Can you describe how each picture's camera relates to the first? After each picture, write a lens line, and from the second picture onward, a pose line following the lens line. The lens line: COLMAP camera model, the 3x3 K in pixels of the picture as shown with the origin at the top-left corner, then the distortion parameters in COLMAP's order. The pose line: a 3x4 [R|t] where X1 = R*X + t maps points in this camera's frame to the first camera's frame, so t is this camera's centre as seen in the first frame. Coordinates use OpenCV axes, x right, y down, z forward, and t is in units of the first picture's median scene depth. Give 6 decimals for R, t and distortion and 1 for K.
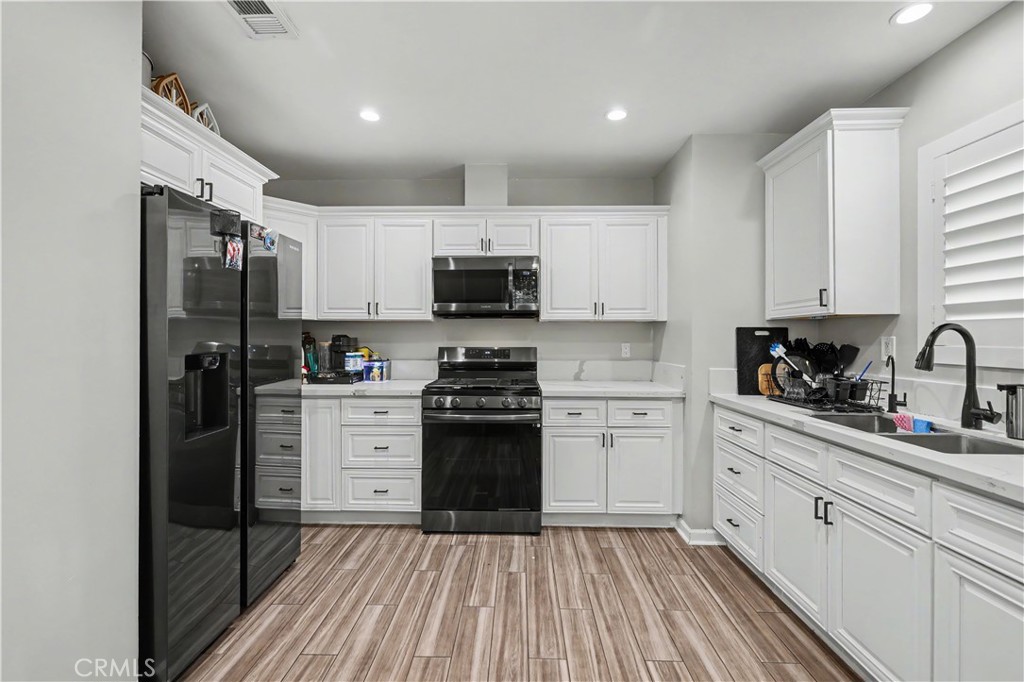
lens RADIAL K [[432.0, 0, 508.7], [0, 432.0, 339.1], [0, 0, 1]] dist [0.000480, -0.000197]
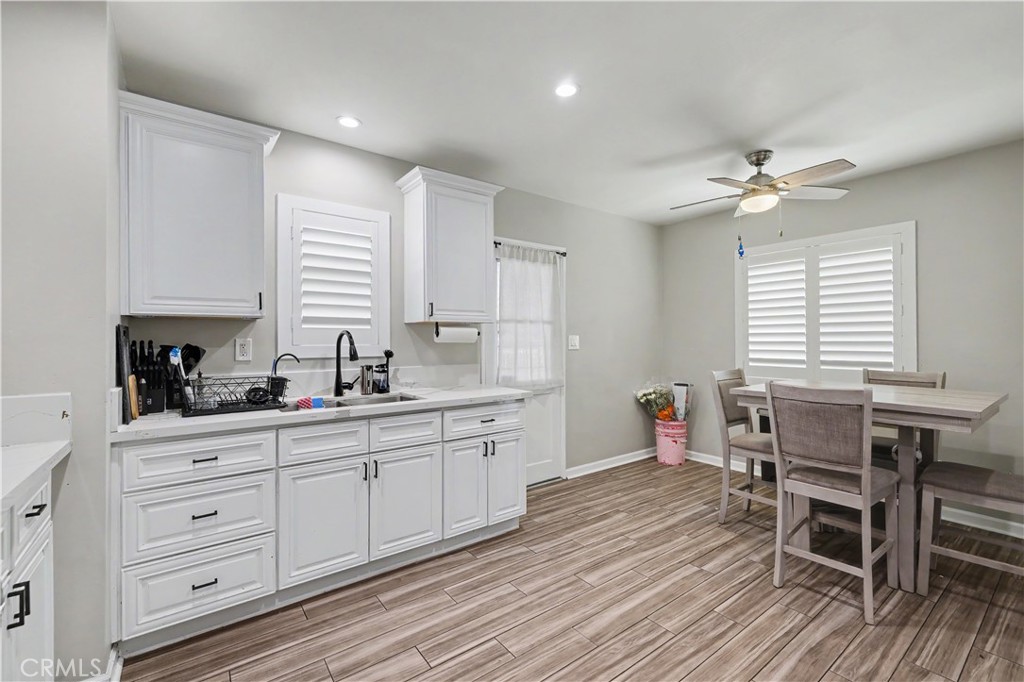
lens RADIAL K [[432.0, 0, 508.7], [0, 432.0, 339.1], [0, 0, 1]] dist [0.000480, -0.000197]
pose [[-0.611837, 0.001361, 0.790982, -0.391422], [0.004213, 0.999990, 0.001539, -0.003177], [-0.790972, 0.004274, -0.611837, 1.001788]]
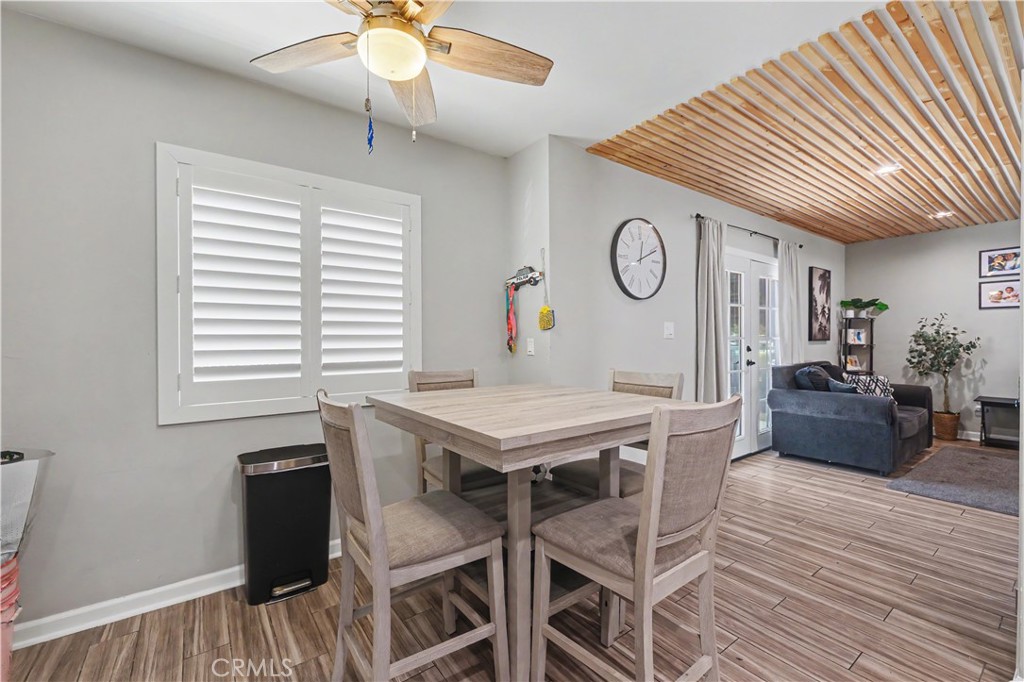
lens RADIAL K [[432.0, 0, 508.7], [0, 432.0, 339.1], [0, 0, 1]] dist [0.000480, -0.000197]
pose [[-0.792881, 0.002764, -0.609370, 0.380295], [0.000778, 0.999993, 0.003524, 0.017319], [0.609376, 0.002320, -0.792878, 0.300562]]
